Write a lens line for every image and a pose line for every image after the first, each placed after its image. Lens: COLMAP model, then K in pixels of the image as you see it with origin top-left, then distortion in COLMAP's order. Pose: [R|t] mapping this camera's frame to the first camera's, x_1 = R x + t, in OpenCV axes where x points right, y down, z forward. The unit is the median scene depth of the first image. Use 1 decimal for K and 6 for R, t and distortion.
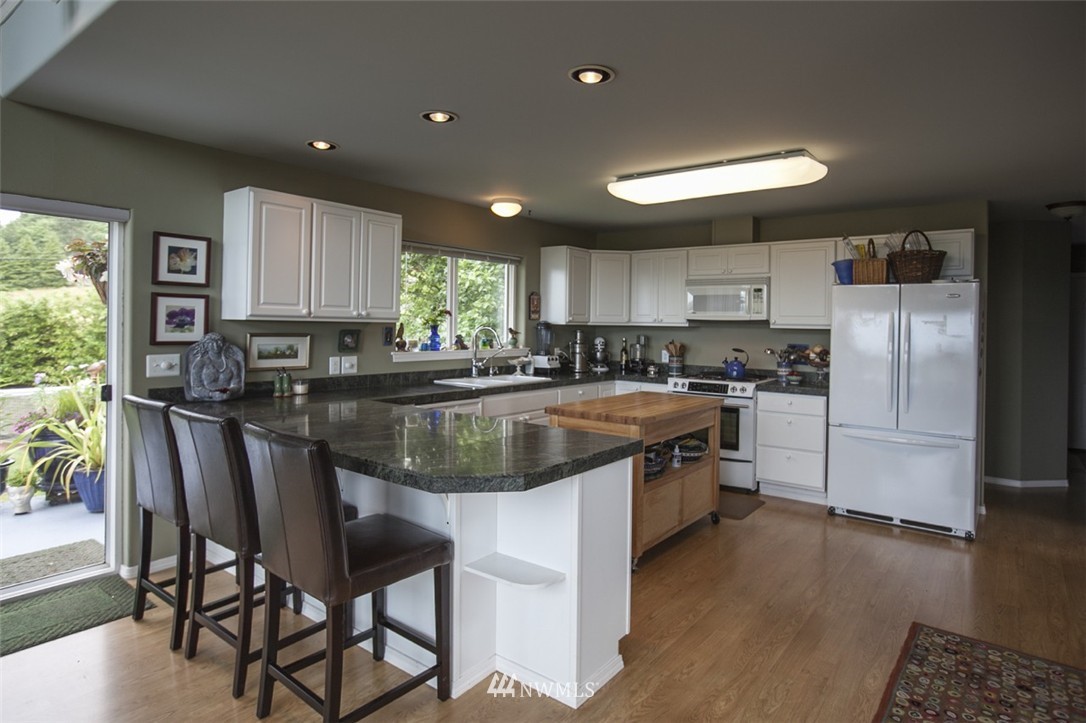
lens RADIAL K [[614.9, 0, 543.6], [0, 614.9, 321.3], [0, 0, 1]] dist [-0.001612, -0.000184]
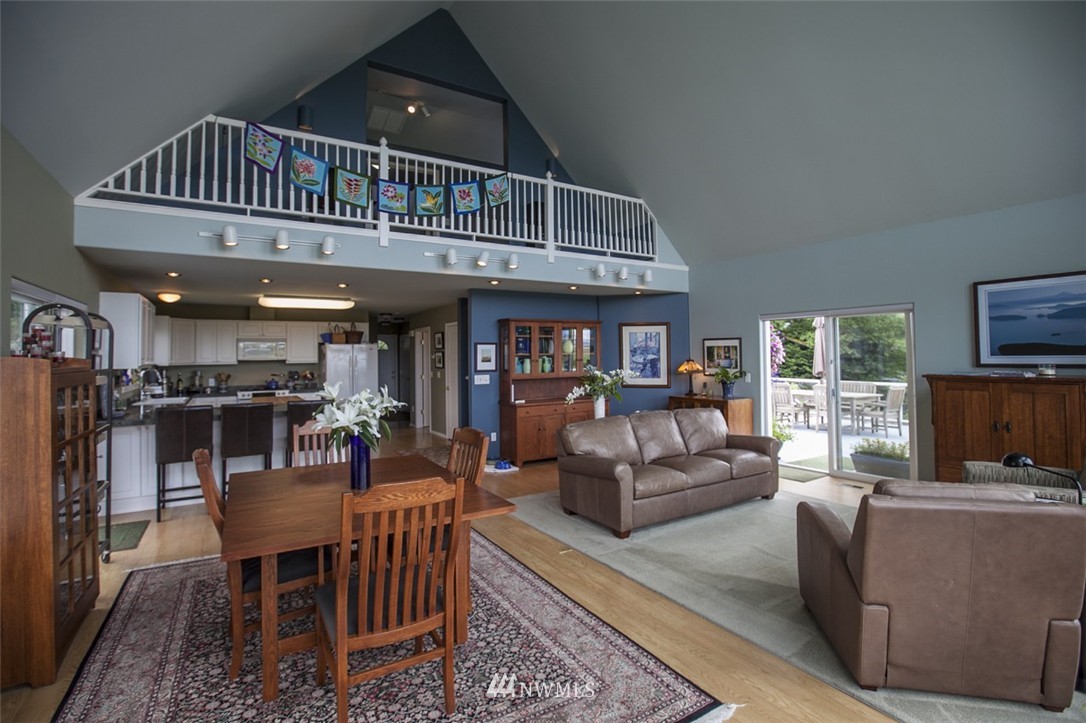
lens RADIAL K [[500.5, 0, 543.0], [0, 500.5, 361.5], [0, 0, 1]] dist [-0.003762, -0.000523]
pose [[0.359055, -0.031194, 0.932795, -0.871787], [0.015128, 0.999505, 0.027602, -0.027990], [-0.933194, 0.004200, 0.359349, -0.390415]]
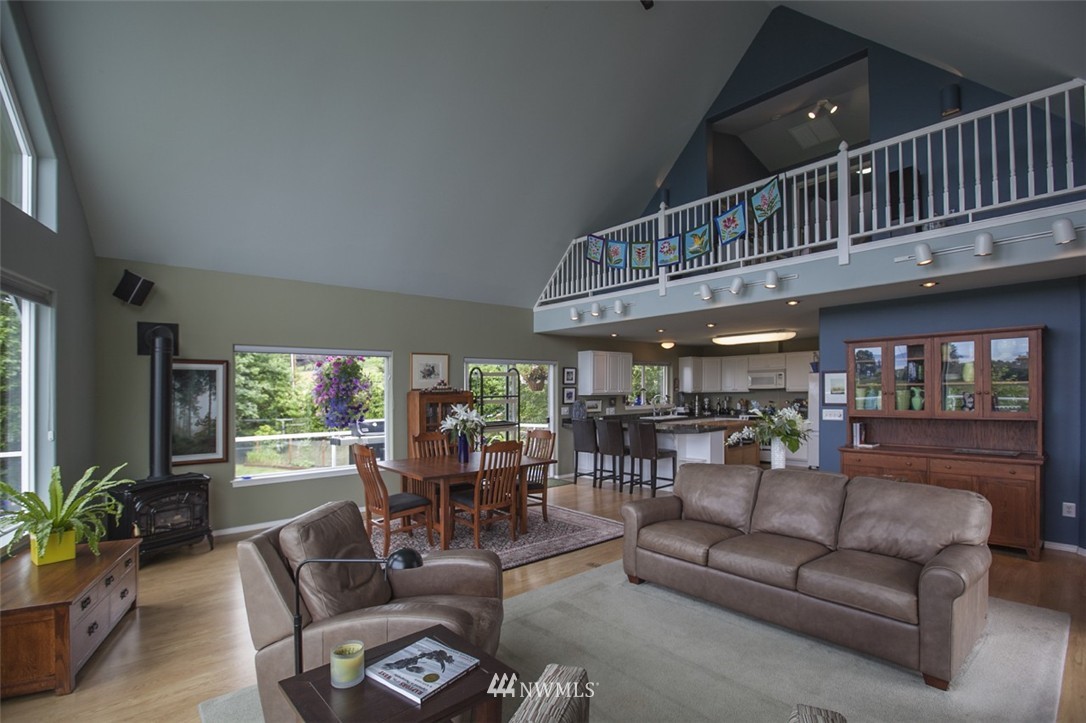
lens RADIAL K [[517.8, 0, 571.5], [0, 517.8, 412.6], [0, 0, 1]] dist [0.003022, 0.000759]
pose [[0.990543, -0.025007, -0.134905, -0.150059], [0.031283, 0.998515, 0.044602, -0.020713], [0.133590, -0.048401, 0.989854, -0.954632]]
